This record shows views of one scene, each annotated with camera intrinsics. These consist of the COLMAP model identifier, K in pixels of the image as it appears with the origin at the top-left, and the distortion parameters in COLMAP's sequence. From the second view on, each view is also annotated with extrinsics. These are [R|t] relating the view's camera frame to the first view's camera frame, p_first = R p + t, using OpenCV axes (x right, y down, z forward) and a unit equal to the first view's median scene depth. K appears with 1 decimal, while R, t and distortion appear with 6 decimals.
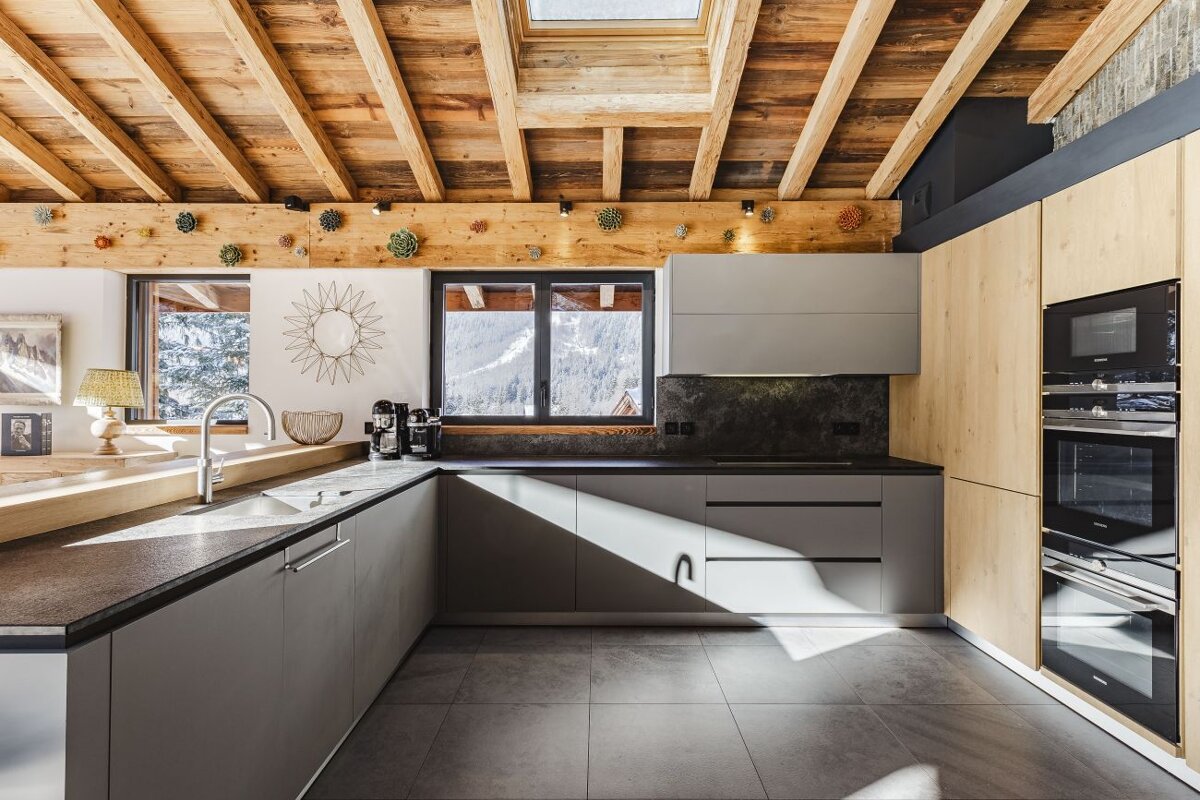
lens RADIAL K [[579.0, 0, 601.3], [0, 579.0, 397.8], [0, 0, 1]] dist [0.002269, -0.000314]
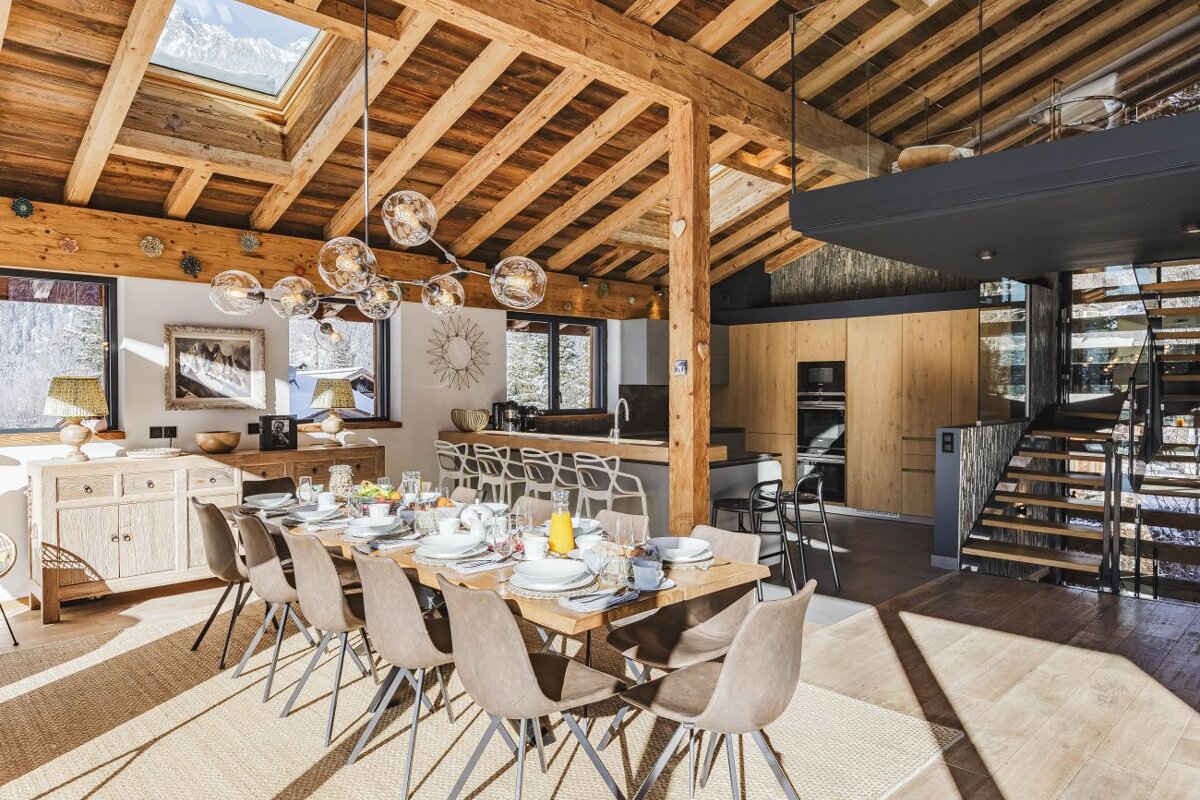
lens RADIAL K [[774.4, 0, 601.5], [0, 774.4, 397.8], [0, 0, 1]] dist [-0.017750, 0.003655]
pose [[0.709576, -0.009763, 0.704561, -1.532371], [0.000215, 0.999907, 0.013639, -0.028675], [-0.704629, -0.009527, 0.709512, -0.566775]]
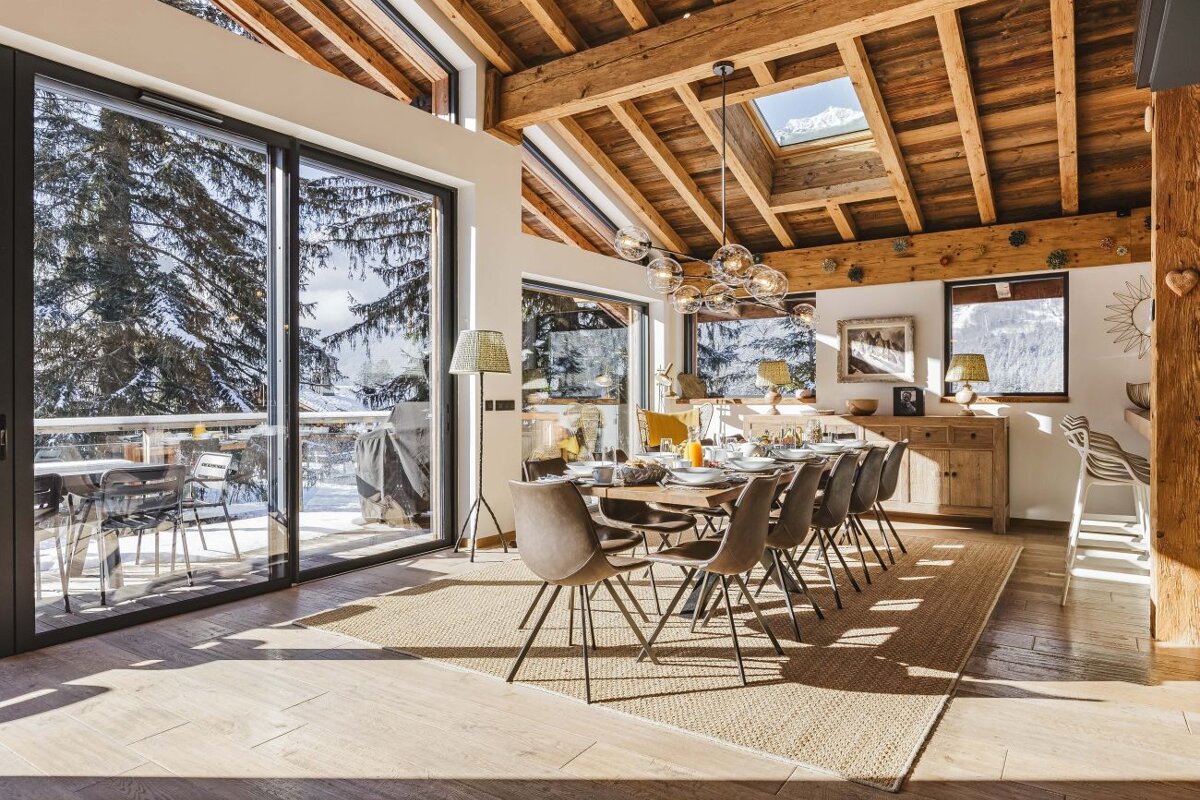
lens RADIAL K [[723.8, 0, 609.7], [0, 723.8, 396.3], [0, 0, 1]] dist [0.002170, -0.008531]
pose [[0.831130, -0.005771, -0.556048, -0.569891], [0.009616, 0.999946, 0.003994, 0.033577], [0.555995, -0.008667, 0.831141, -0.838129]]
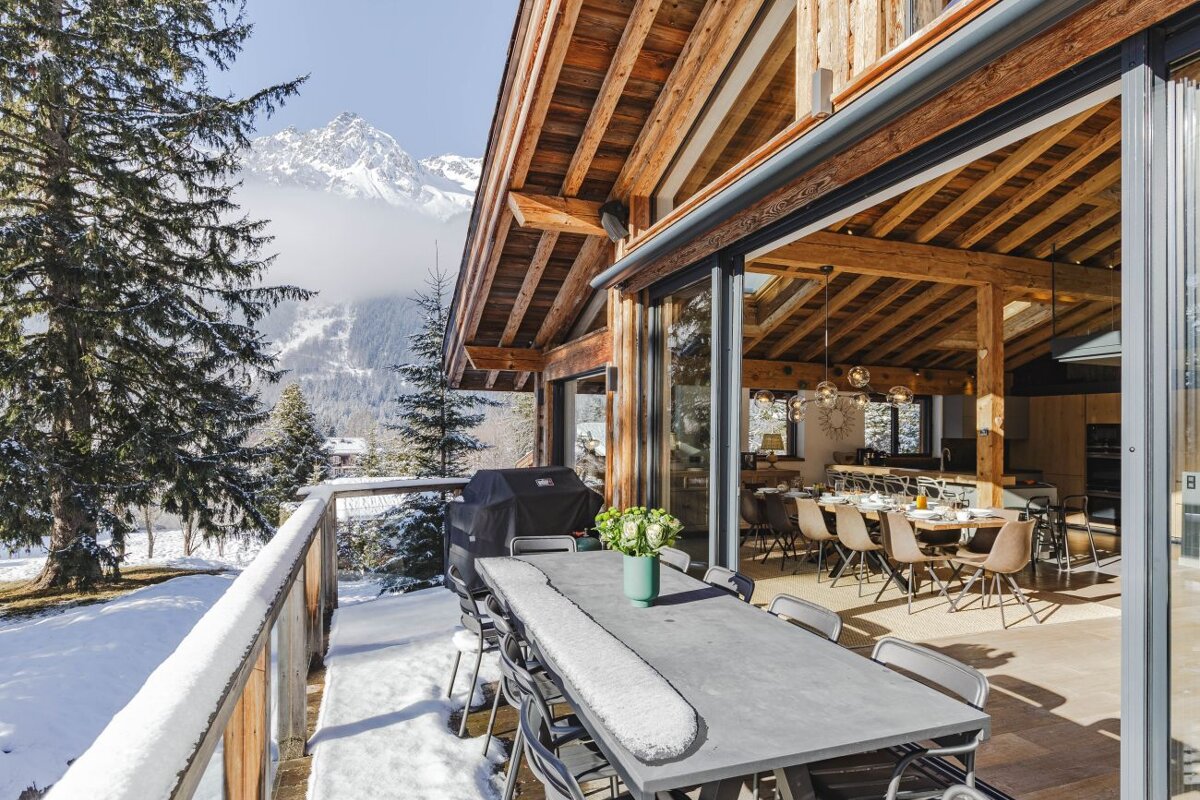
lens RADIAL K [[637.6, 0, 617.8], [0, 637.6, 423.4], [0, 0, 1]] dist [0.007175, -0.000096]
pose [[0.940101, 0.013916, 0.340613, -2.201519], [-0.010405, 0.999872, -0.012133, -0.050579], [-0.340738, 0.007862, 0.940125, -1.160108]]
